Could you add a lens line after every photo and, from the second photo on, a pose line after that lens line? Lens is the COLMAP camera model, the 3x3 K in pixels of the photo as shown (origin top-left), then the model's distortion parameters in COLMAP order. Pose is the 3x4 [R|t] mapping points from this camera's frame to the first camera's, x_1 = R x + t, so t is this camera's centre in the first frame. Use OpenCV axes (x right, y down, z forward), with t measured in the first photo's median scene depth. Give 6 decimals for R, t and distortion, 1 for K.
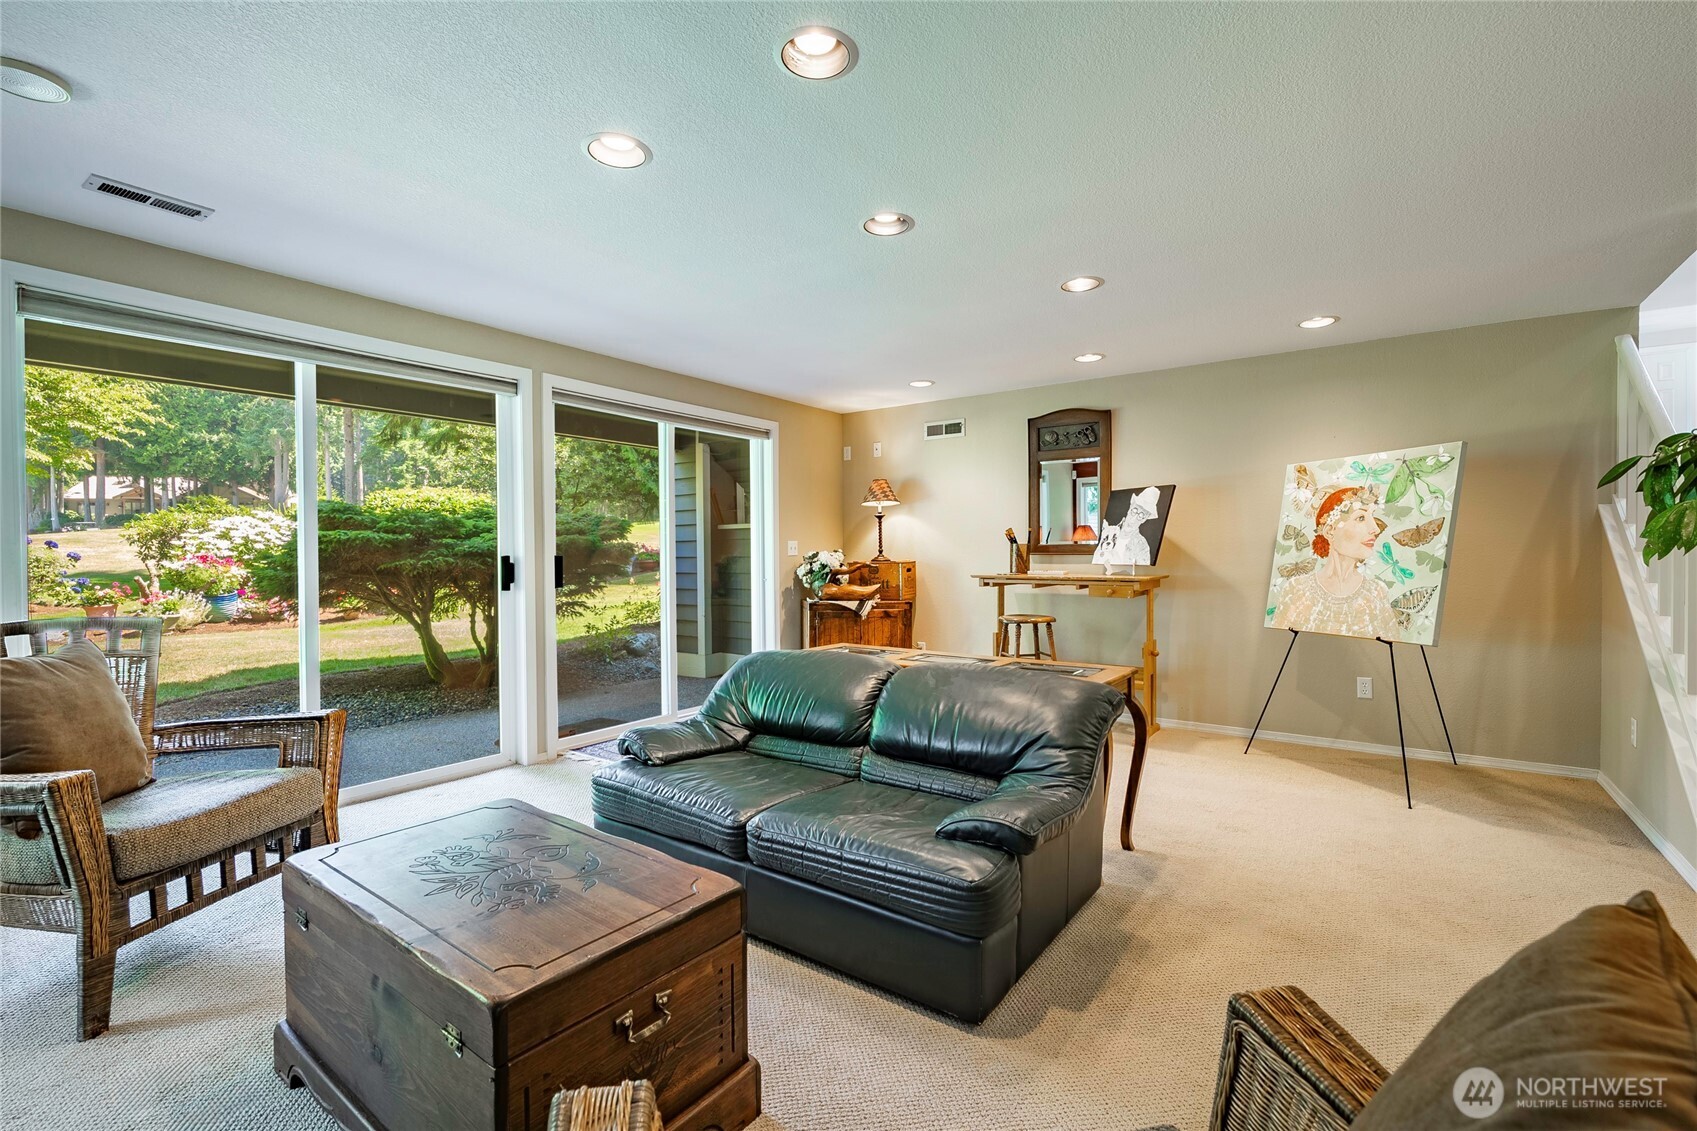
lens RADIAL K [[769.6, 0, 839.1], [0, 769.6, 558.2], [0, 0, 1]] dist [0.001689, -0.000901]
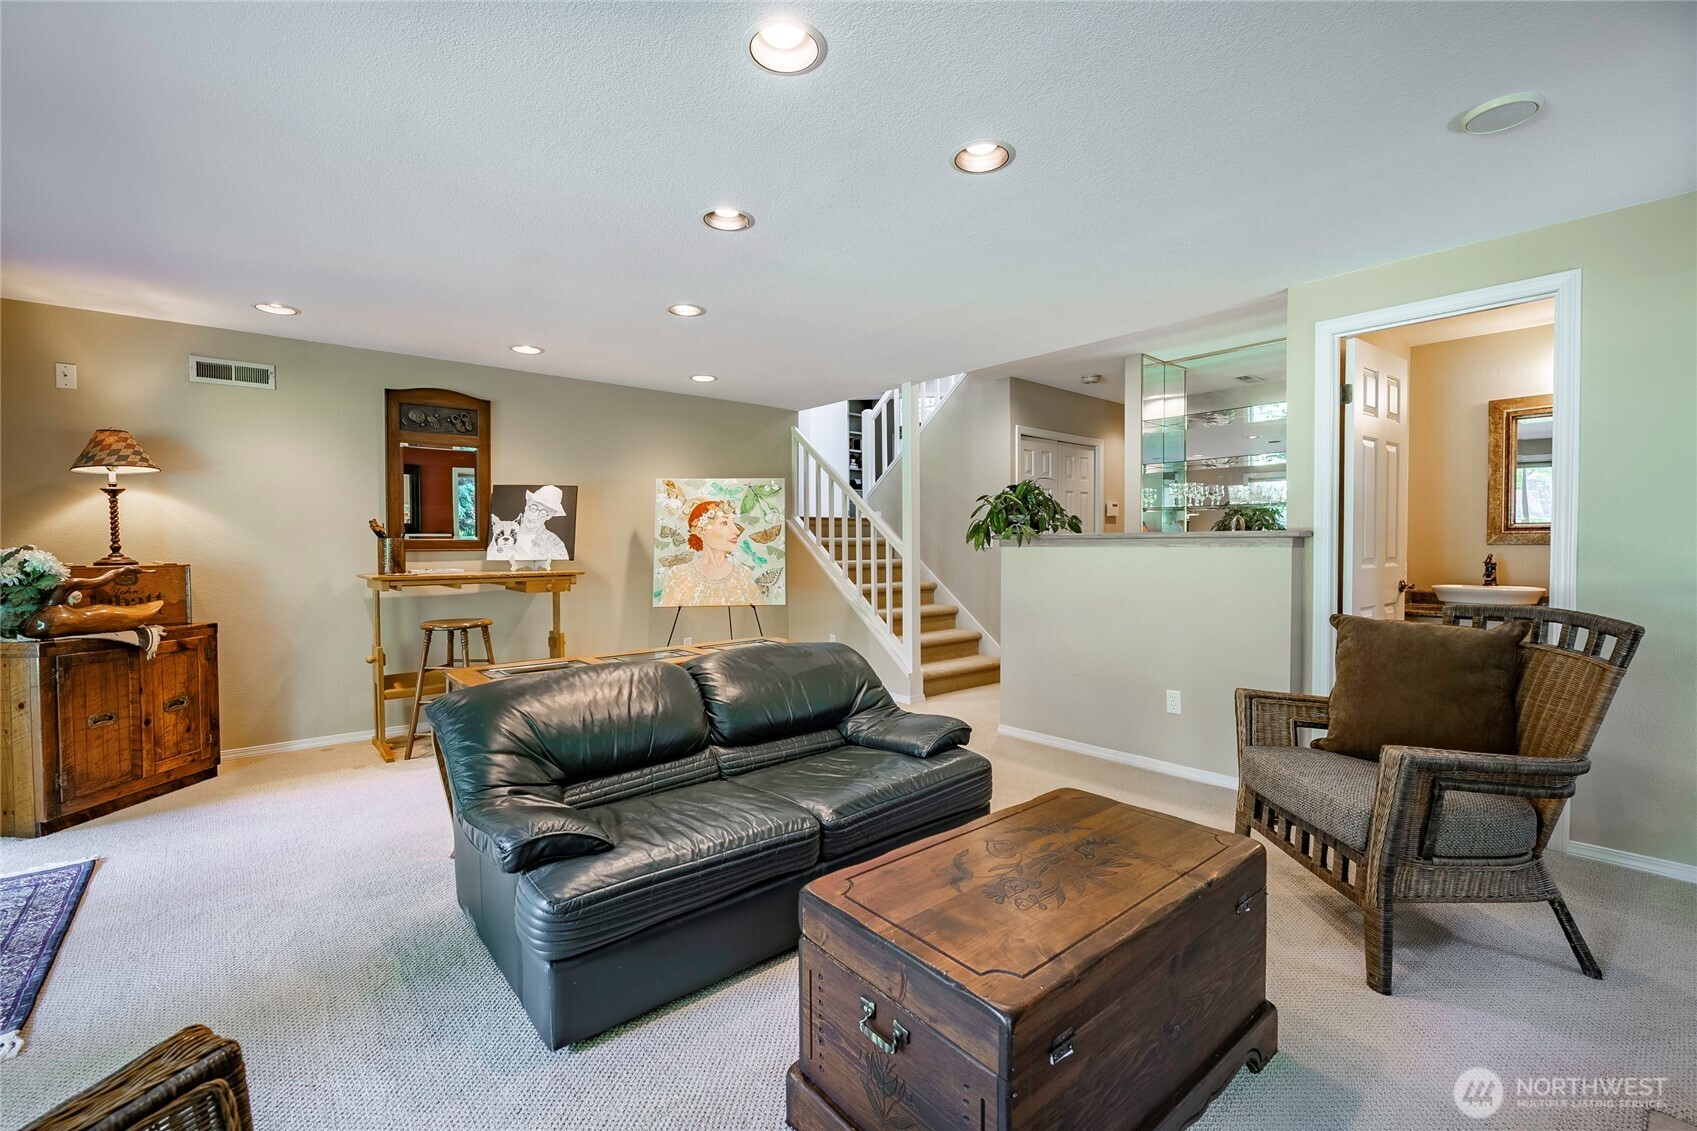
lens RADIAL K [[769.6, 0, 845.8], [0, 769.6, 562.8], [0, 0, 1]] dist [0.001689, -0.000901]
pose [[0.194997, -0.021556, 0.980567, -0.633506], [0.012667, 0.999730, 0.019458, -0.002932], [-0.980722, 0.008627, 0.195217, 0.461064]]
